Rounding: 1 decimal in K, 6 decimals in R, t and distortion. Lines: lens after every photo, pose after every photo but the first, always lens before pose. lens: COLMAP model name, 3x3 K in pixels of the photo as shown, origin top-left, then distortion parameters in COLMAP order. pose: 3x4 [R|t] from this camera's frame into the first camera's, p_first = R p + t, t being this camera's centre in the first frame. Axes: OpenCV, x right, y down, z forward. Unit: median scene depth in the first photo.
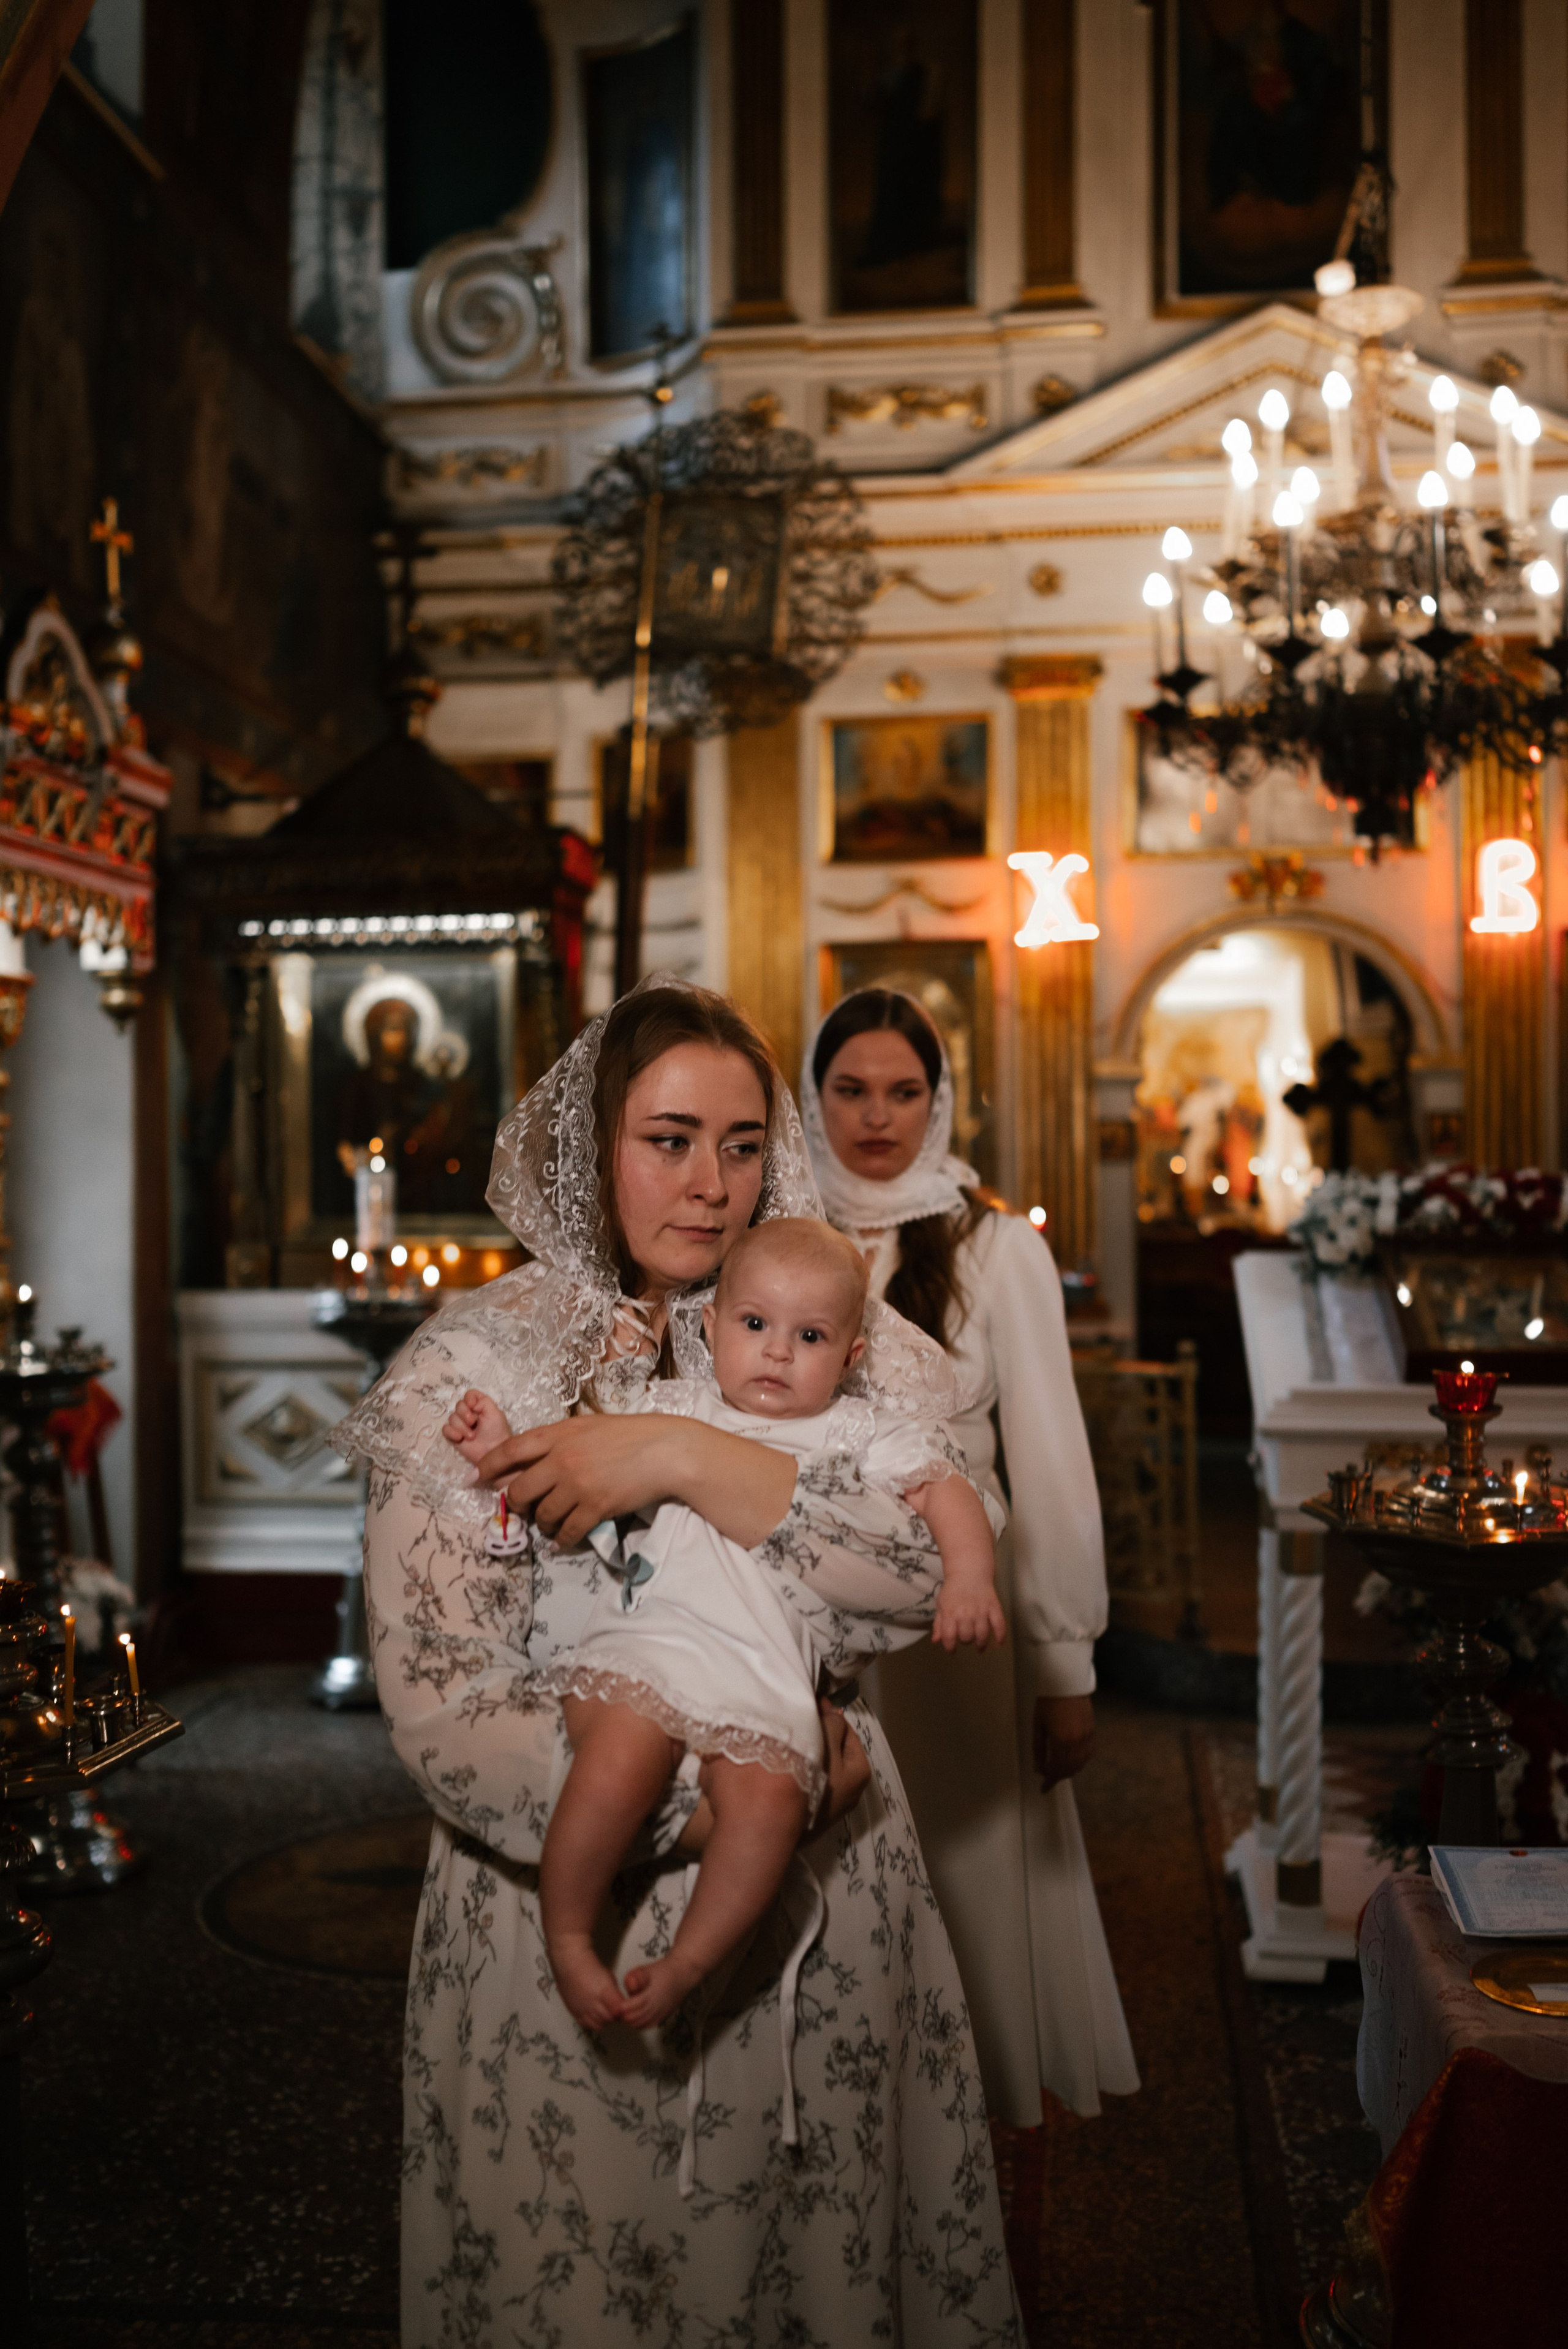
lens RADIAL K [[2303.3, 0, 784.0], [0, 2303.3, 1174.5], [0, 0, 1]] dist [-0.002131, 0.011648]
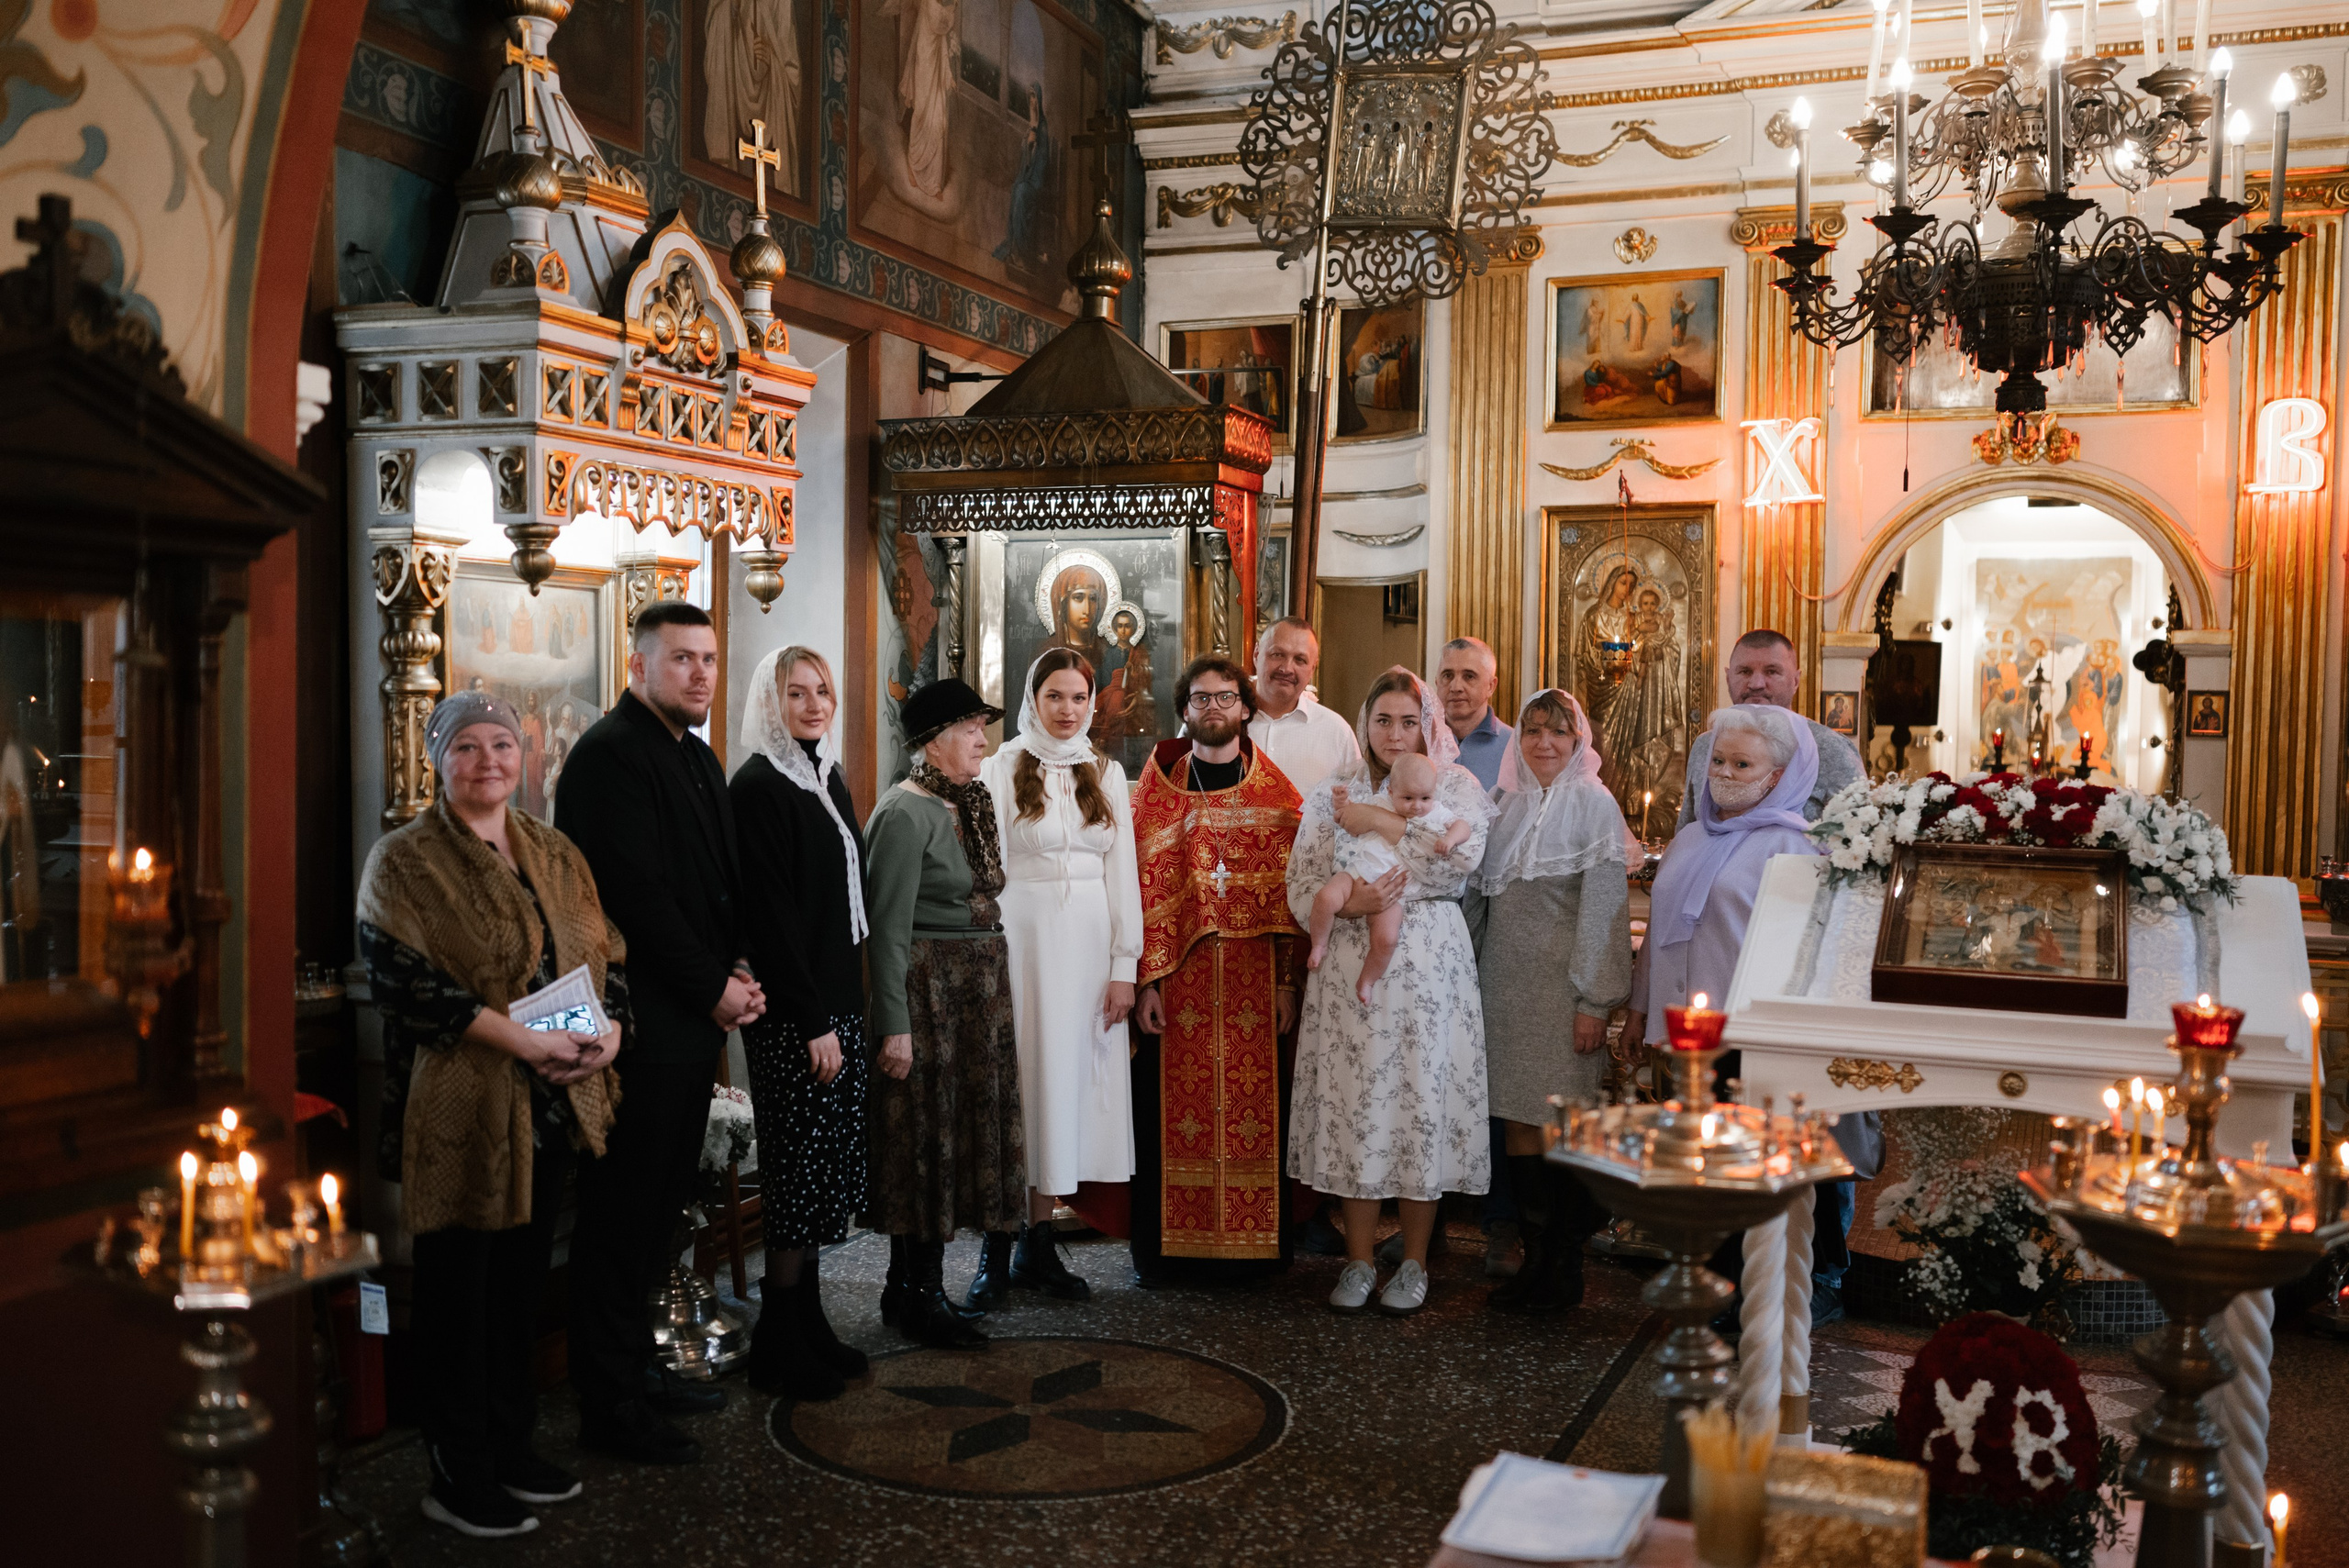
lens RADIAL K [[2375.7, 0, 1320.3], [0, 2375.7, 796.9], [0, 0, 1]] dist [-0.001151, 0.003176]
pose [[0.964192, 0.032532, -0.263204, 0.220648], [-0.019575, 0.998471, 0.051704, -0.030724], [0.264484, -0.044700, 0.963354, -0.018804]]
